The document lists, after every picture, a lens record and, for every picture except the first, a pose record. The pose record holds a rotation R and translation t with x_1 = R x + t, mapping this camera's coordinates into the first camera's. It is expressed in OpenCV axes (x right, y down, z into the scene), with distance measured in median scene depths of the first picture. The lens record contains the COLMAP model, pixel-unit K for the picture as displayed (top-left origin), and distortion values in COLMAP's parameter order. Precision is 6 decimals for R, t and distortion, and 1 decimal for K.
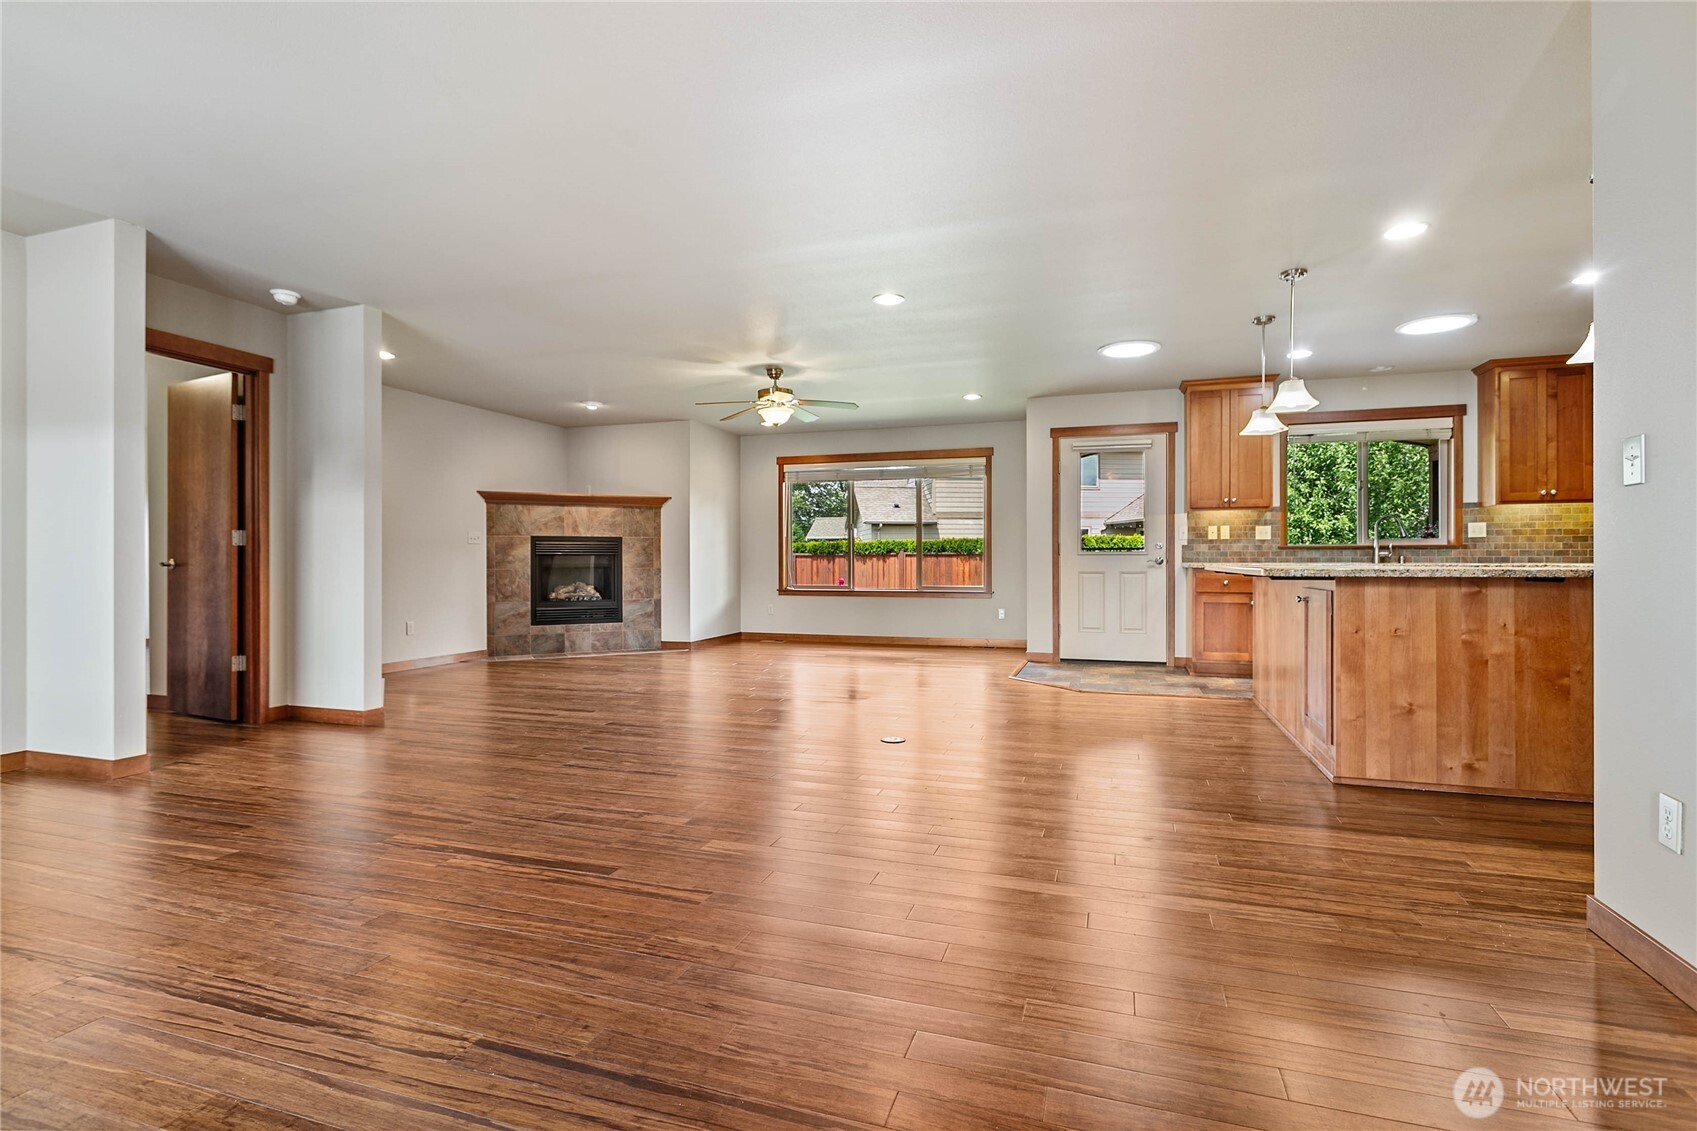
lens RADIAL K [[810.3, 0, 843.7], [0, 810.3, 564.8], [0, 0, 1]] dist [0.004032, 0.001293]
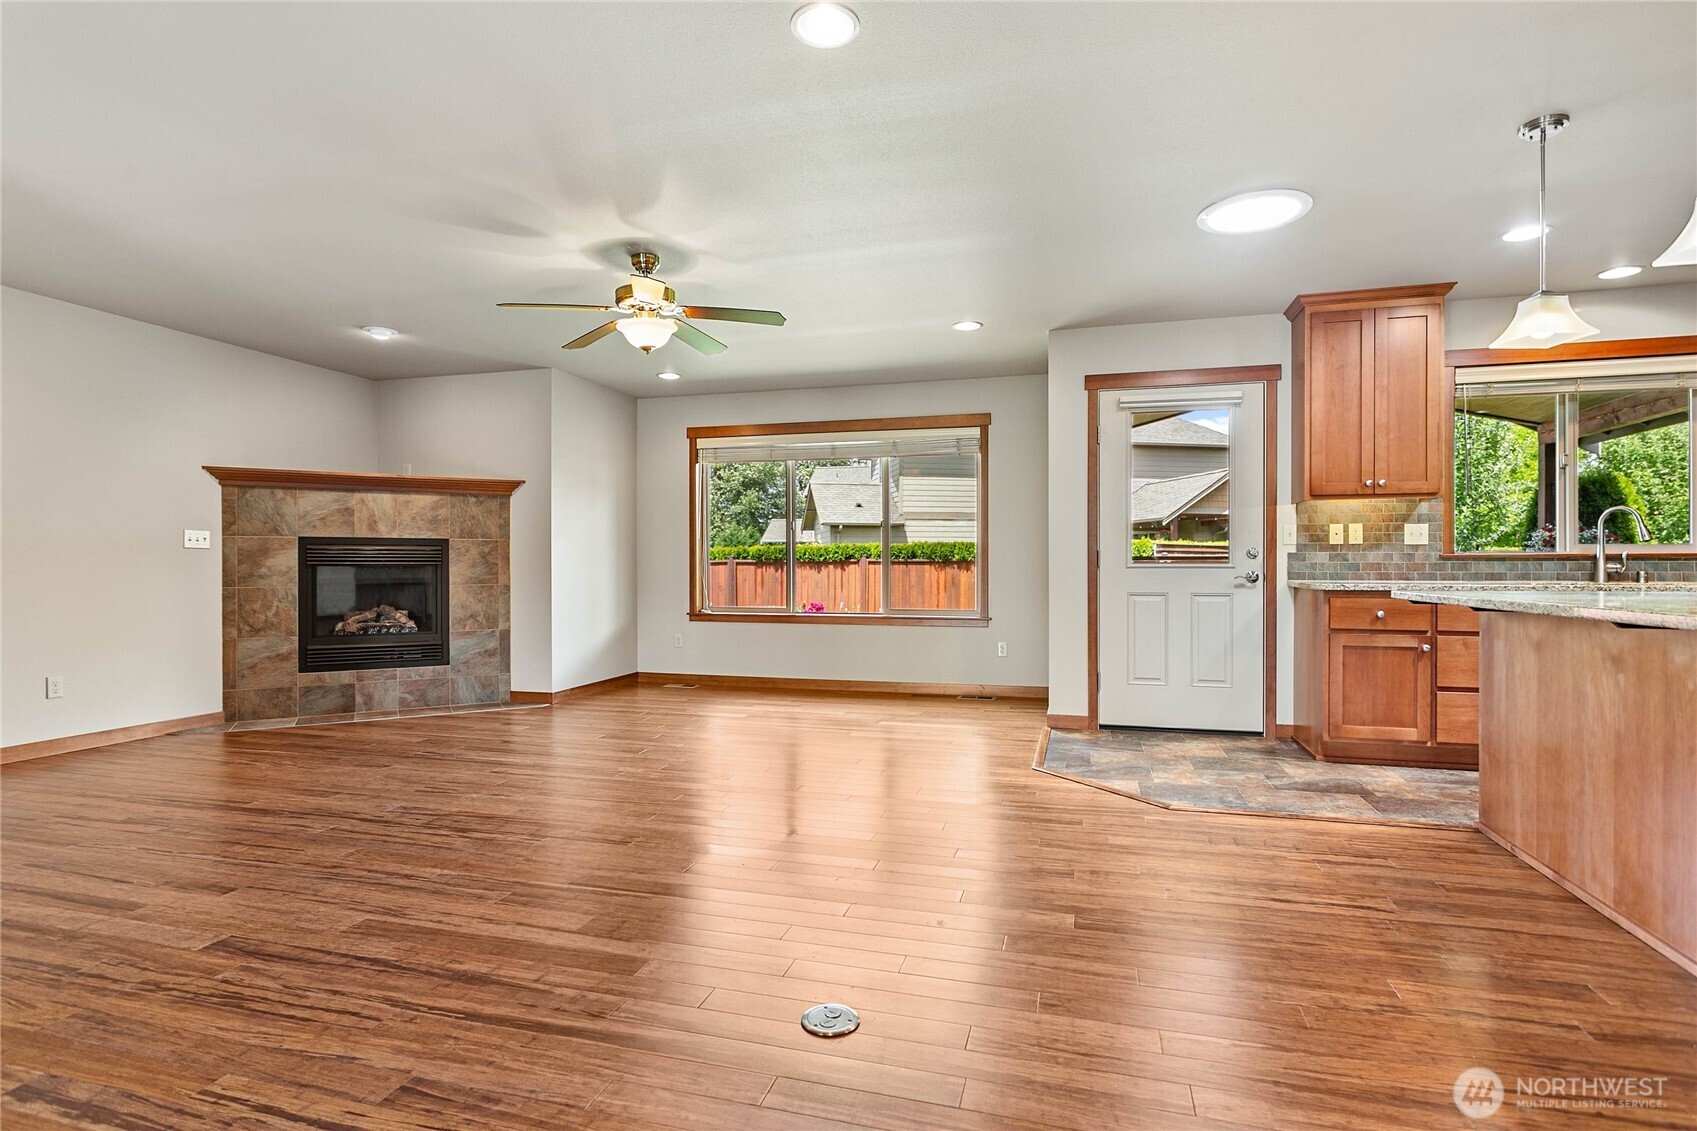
lens RADIAL K [[841.3, 0, 846.8], [0, 841.3, 571.8], [0, 0, 1]] dist [-0.001072, 0.001235]
pose [[0.998798, 0.000577, 0.049015, 0.025955], [-0.000687, 0.999997, 0.002236, -0.009205], [-0.049014, -0.002267, 0.998796, 0.303025]]
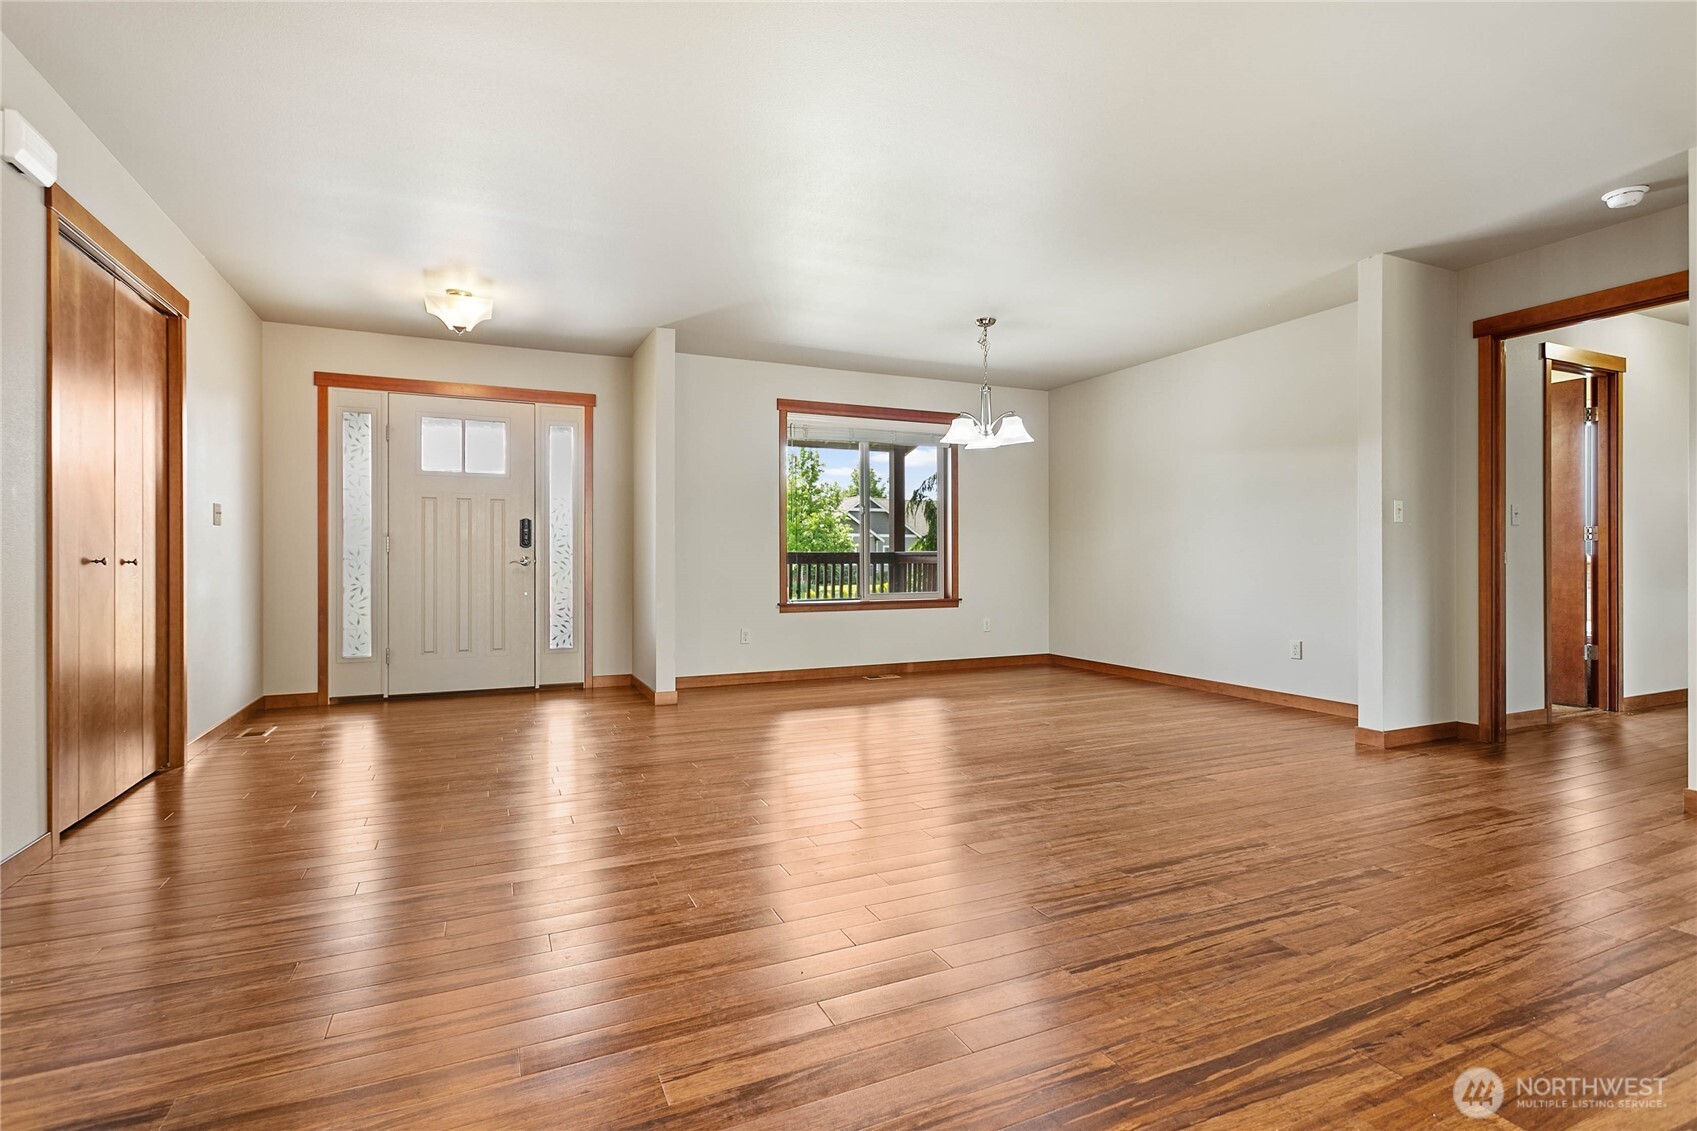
lens RADIAL K [[814.5, 0, 851.6], [0, 814.5, 562.6], [0, 0, 1]] dist [0.004480, 0.000969]
pose [[-0.727799, 0.005643, -0.685768, 0.191519], [0.002482, 0.999981, 0.005595, -0.001573], [0.685786, 0.002370, -0.727799, 0.600868]]
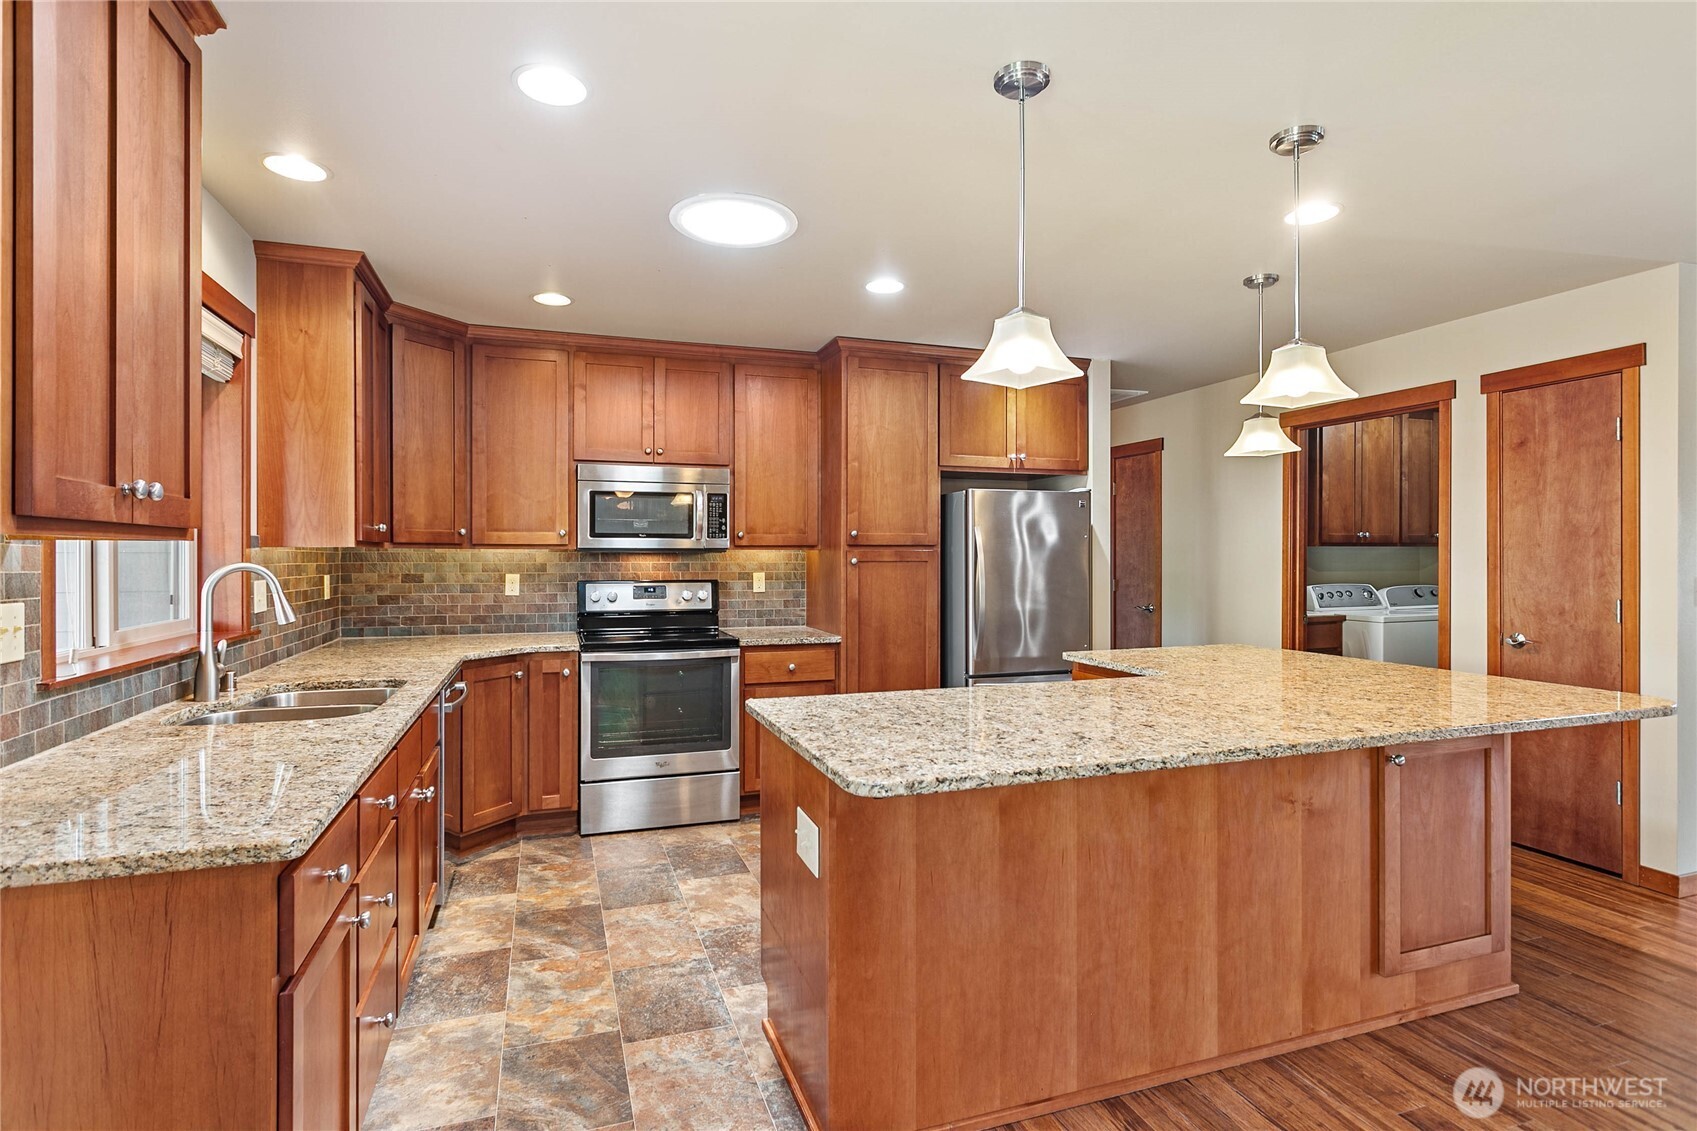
lens RADIAL K [[843.9, 0, 850.4], [0, 843.9, 557.9], [0, 0, 1]] dist [-0.001272, 0.000146]
pose [[-0.613547, 0.001381, 0.789657, 0.163104], [0.005334, 0.999983, 0.002395, -0.051148], [-0.789640, 0.005681, -0.613544, 0.825646]]
